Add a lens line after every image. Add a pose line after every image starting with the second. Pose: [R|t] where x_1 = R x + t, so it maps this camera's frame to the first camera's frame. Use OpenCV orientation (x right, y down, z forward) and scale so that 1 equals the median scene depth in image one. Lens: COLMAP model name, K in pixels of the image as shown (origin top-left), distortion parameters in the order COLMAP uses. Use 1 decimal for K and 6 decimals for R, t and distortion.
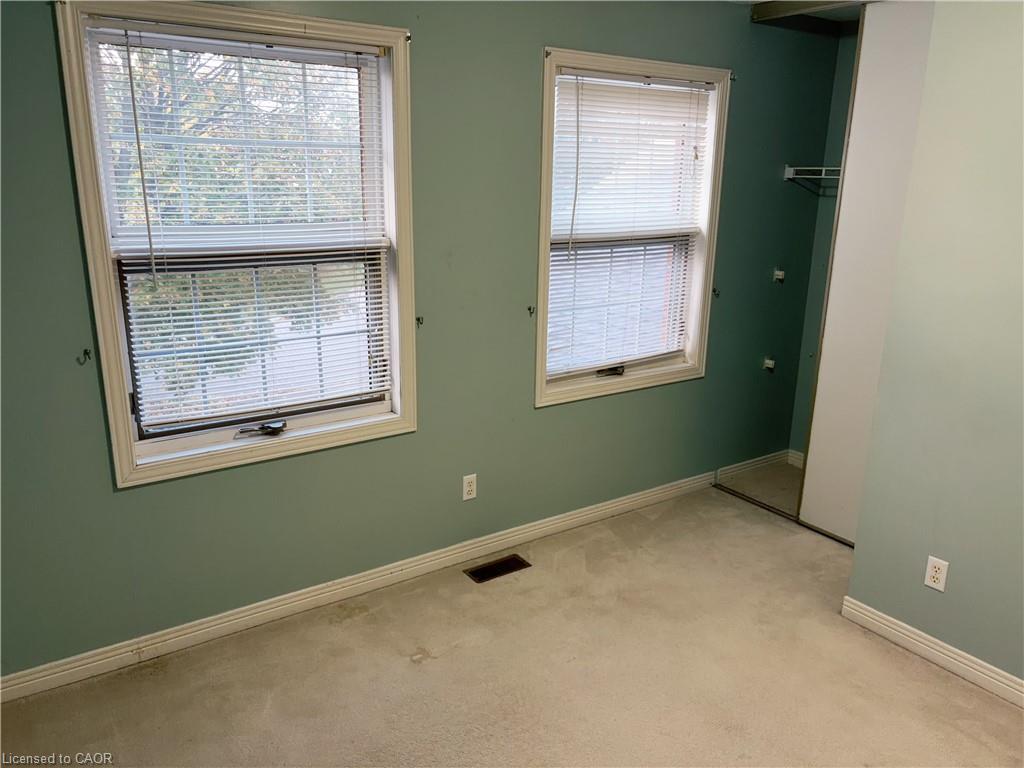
lens RADIAL K [[773.7, 0, 509.0], [0, 773.7, 393.2], [0, 0, 1]] dist [0.049412, -0.042027]
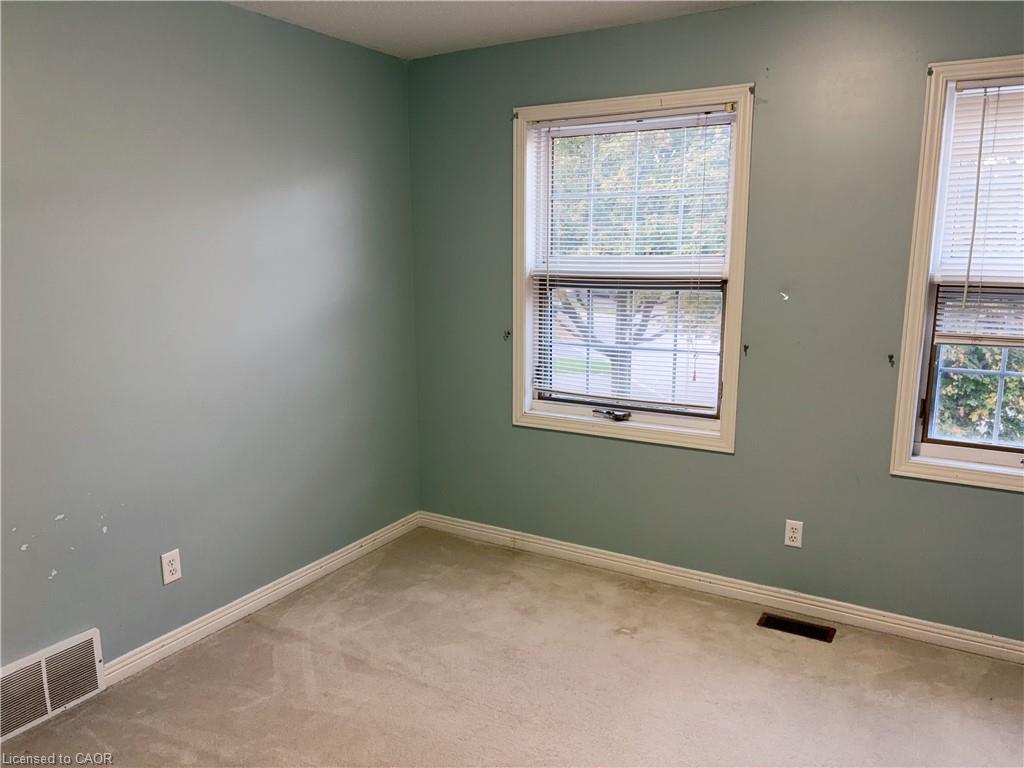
lens RADIAL K [[773.7, 0, 510.4], [0, 773.7, 386.7], [0, 0, 1]] dist [0.049412, -0.042027]
pose [[0.425078, 0.156948, -0.891446, 0.736229], [-0.233014, 0.970634, 0.059779, -0.034469], [0.874650, 0.182309, 0.449167, 0.269673]]
